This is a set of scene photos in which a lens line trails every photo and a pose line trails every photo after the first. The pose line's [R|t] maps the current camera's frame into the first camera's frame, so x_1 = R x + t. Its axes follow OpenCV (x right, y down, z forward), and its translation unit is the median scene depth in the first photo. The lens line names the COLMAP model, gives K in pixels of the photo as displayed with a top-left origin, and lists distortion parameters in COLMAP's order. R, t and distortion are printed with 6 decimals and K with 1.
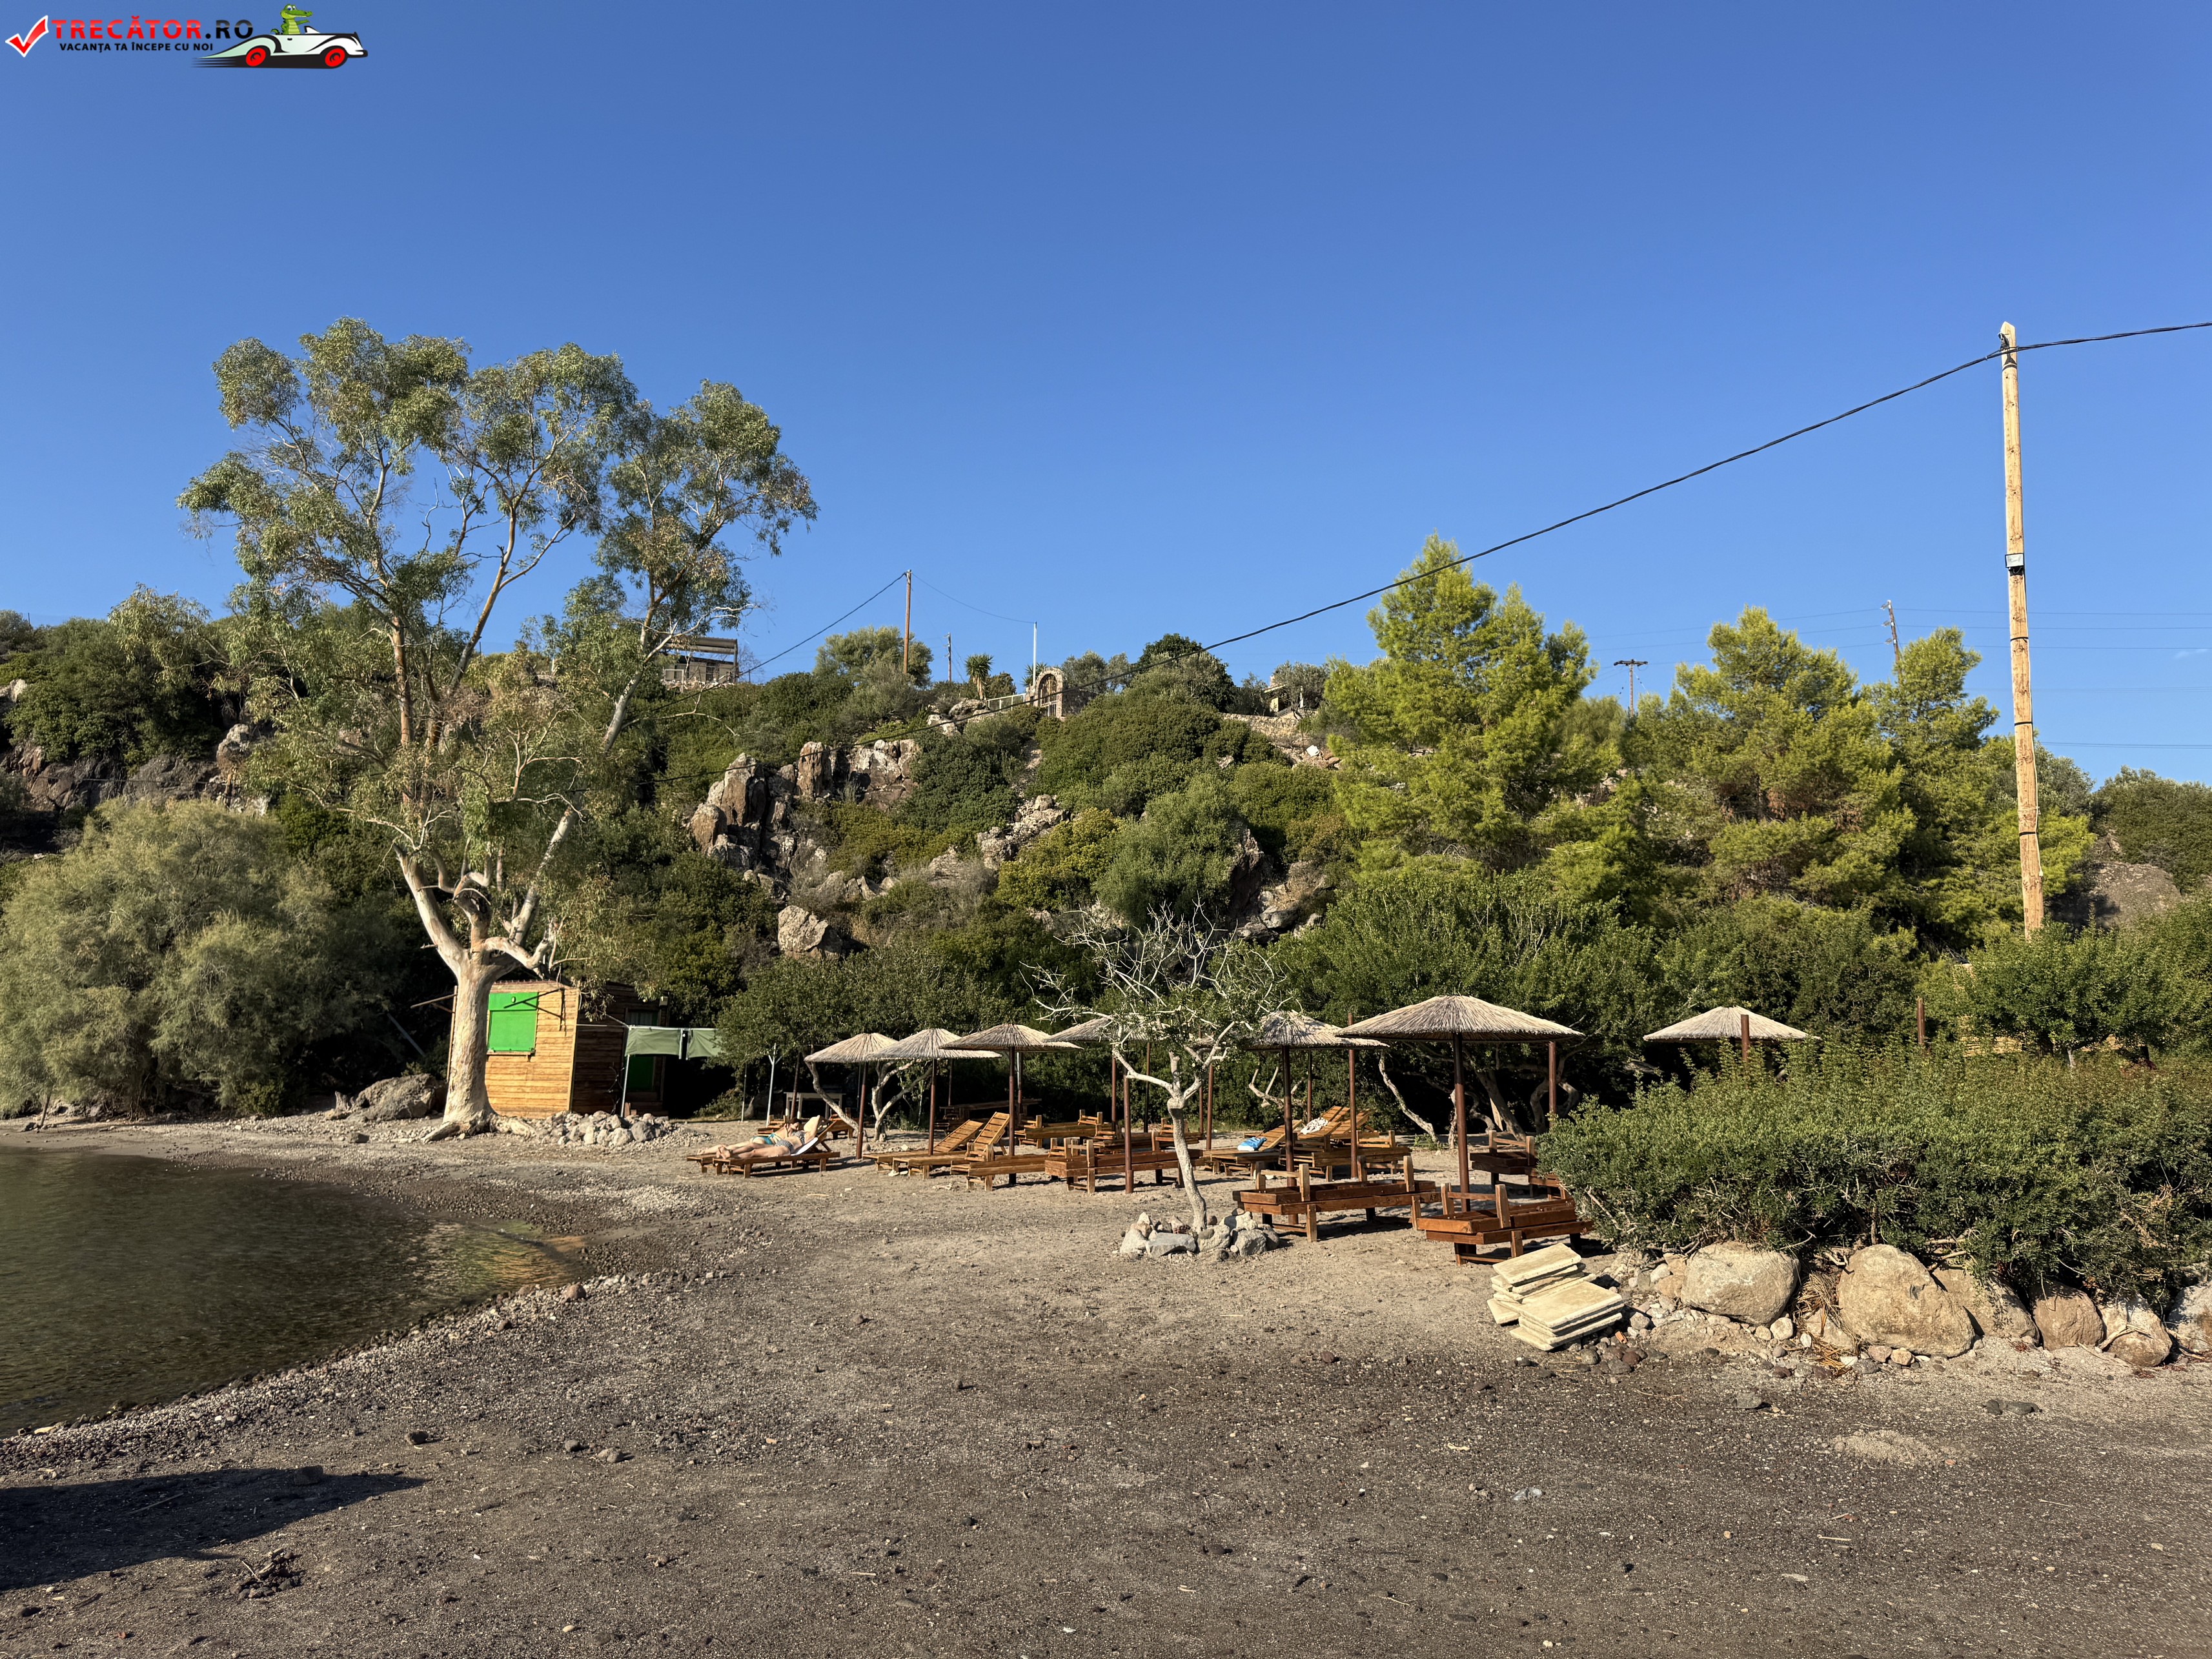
lens RADIAL K [[1561.4, 0, 1115.1], [0, 1561.4, 829.4], [0, 0, 1]] dist [0.063840, -0.076693]
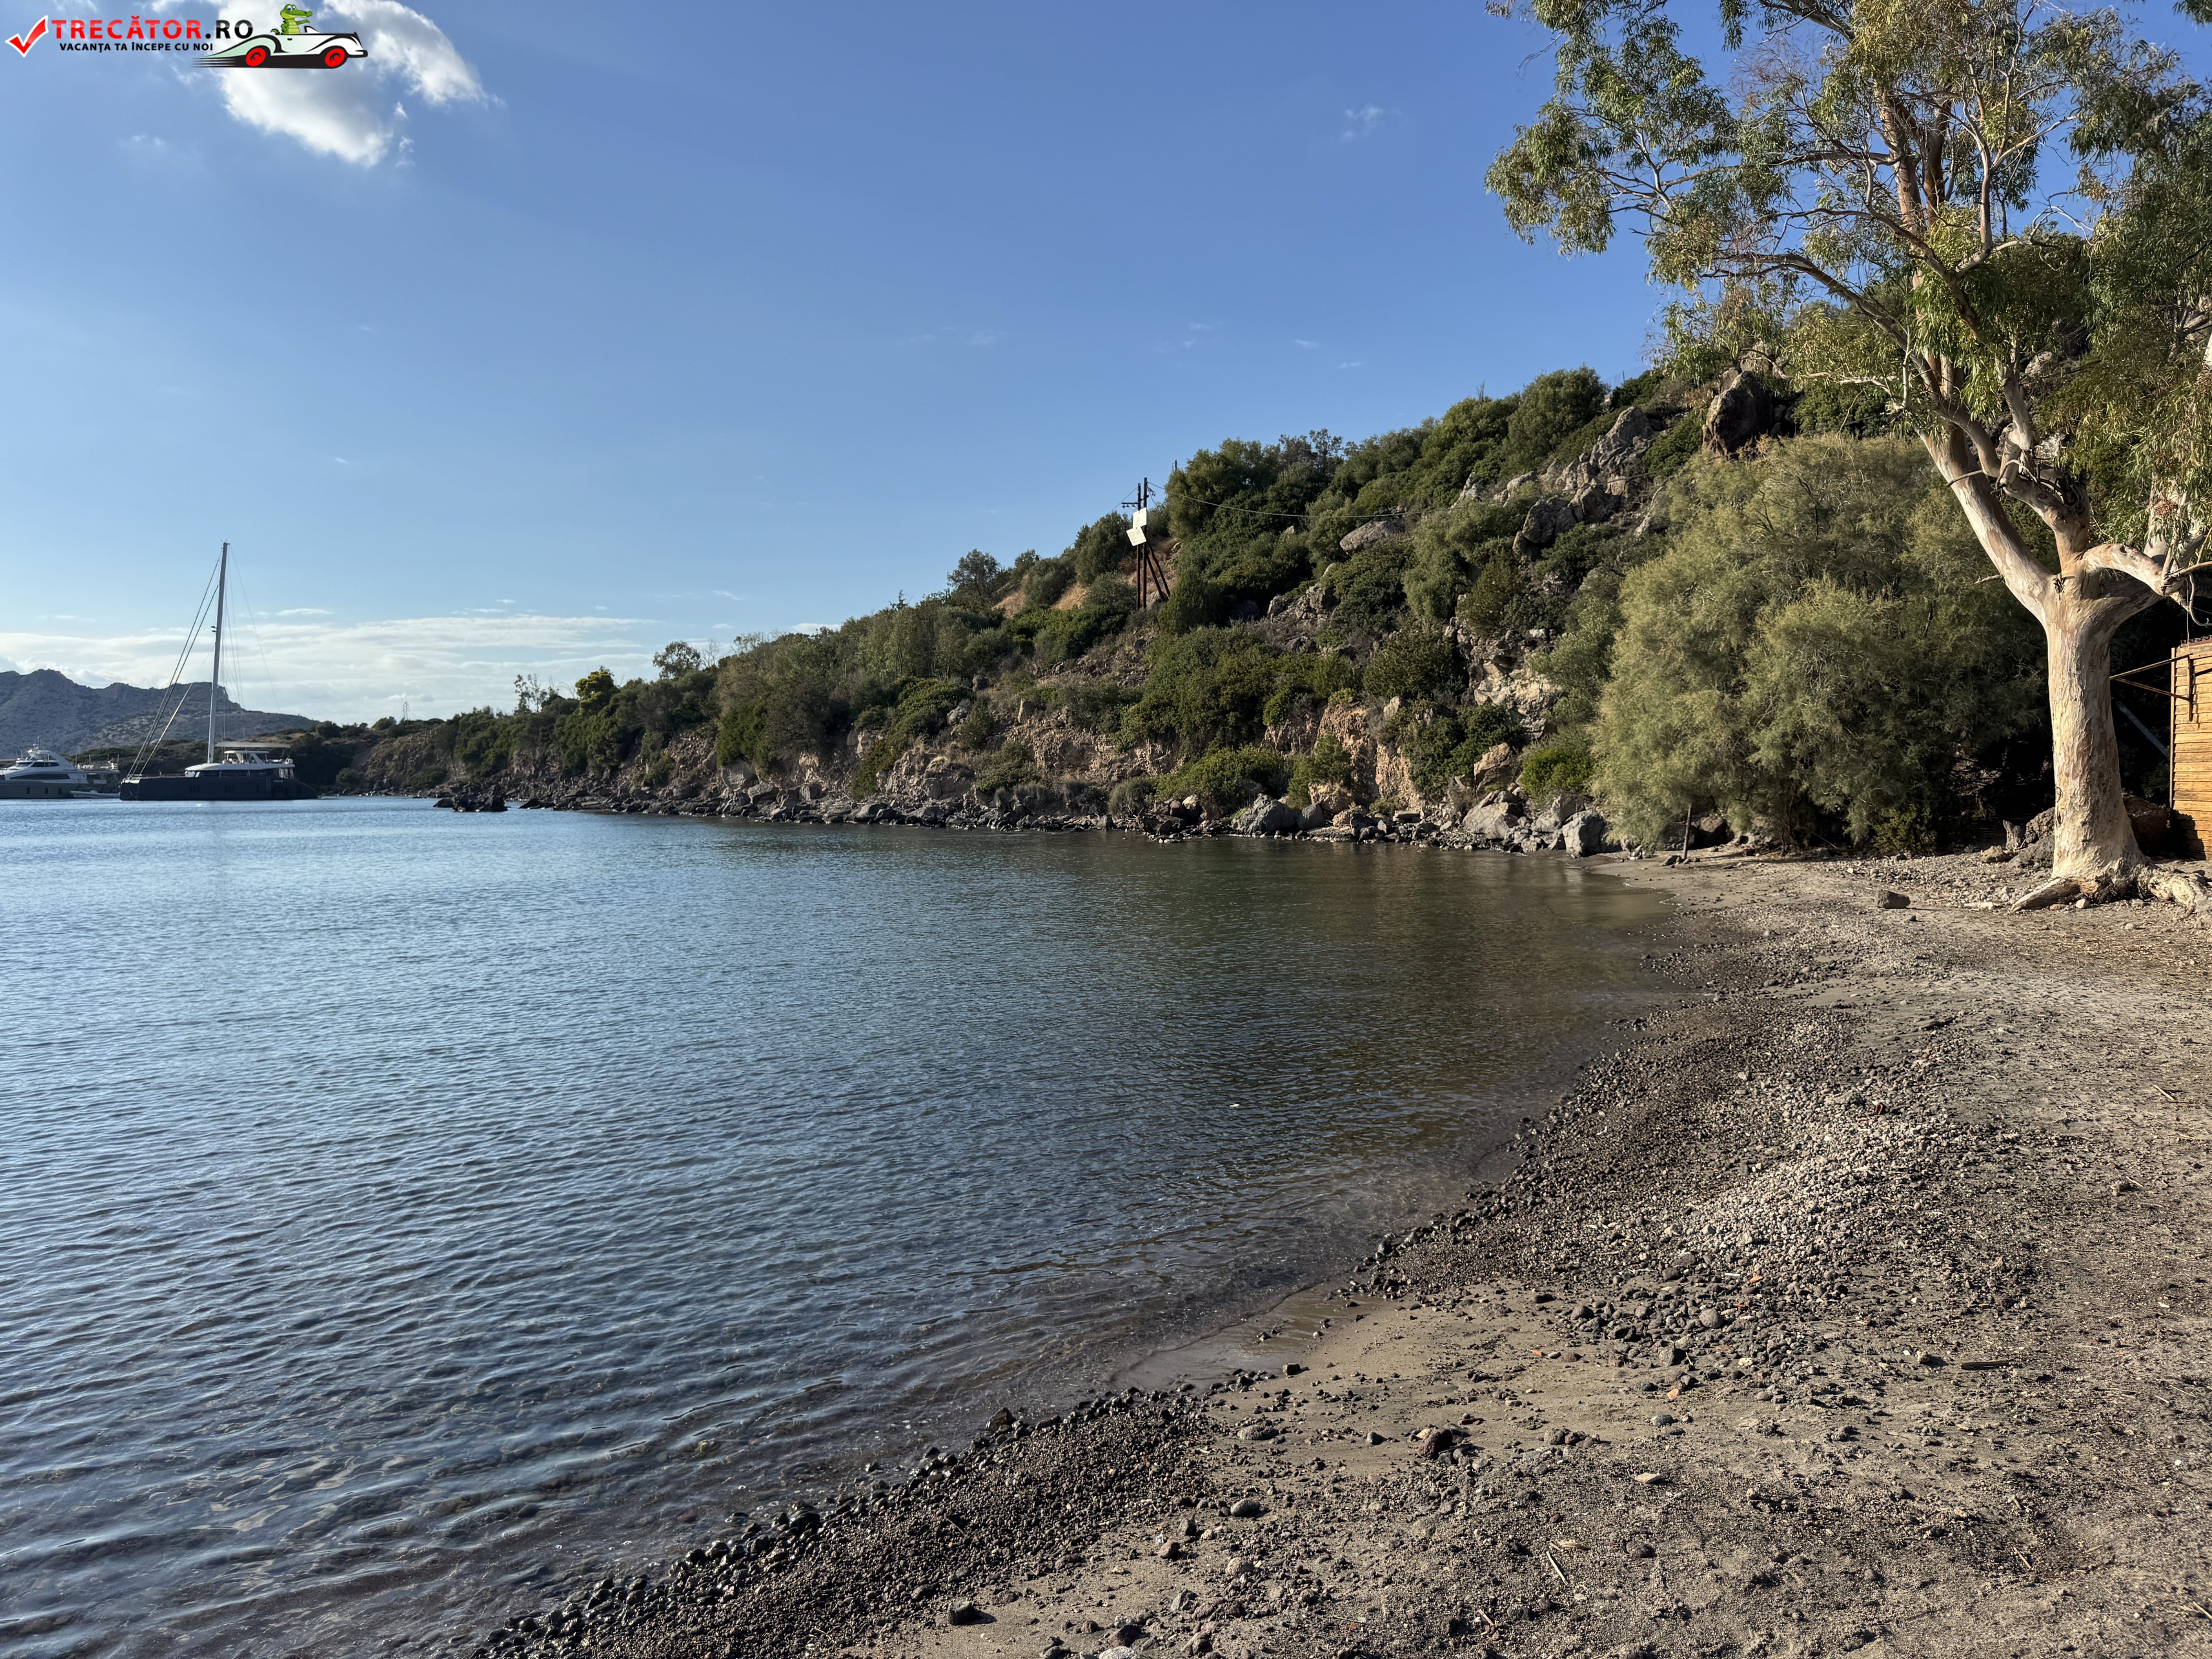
lens RADIAL K [[1550.2, 0, 1086.4], [0, 1550.2, 797.4], [0, 0, 1]] dist [0.156111, -0.263901]
pose [[0.380433, -0.012094, -0.924730, -0.020971], [0.156432, 0.986348, 0.051456, 0.060865], [0.911482, -0.164233, 0.377131, 0.395073]]
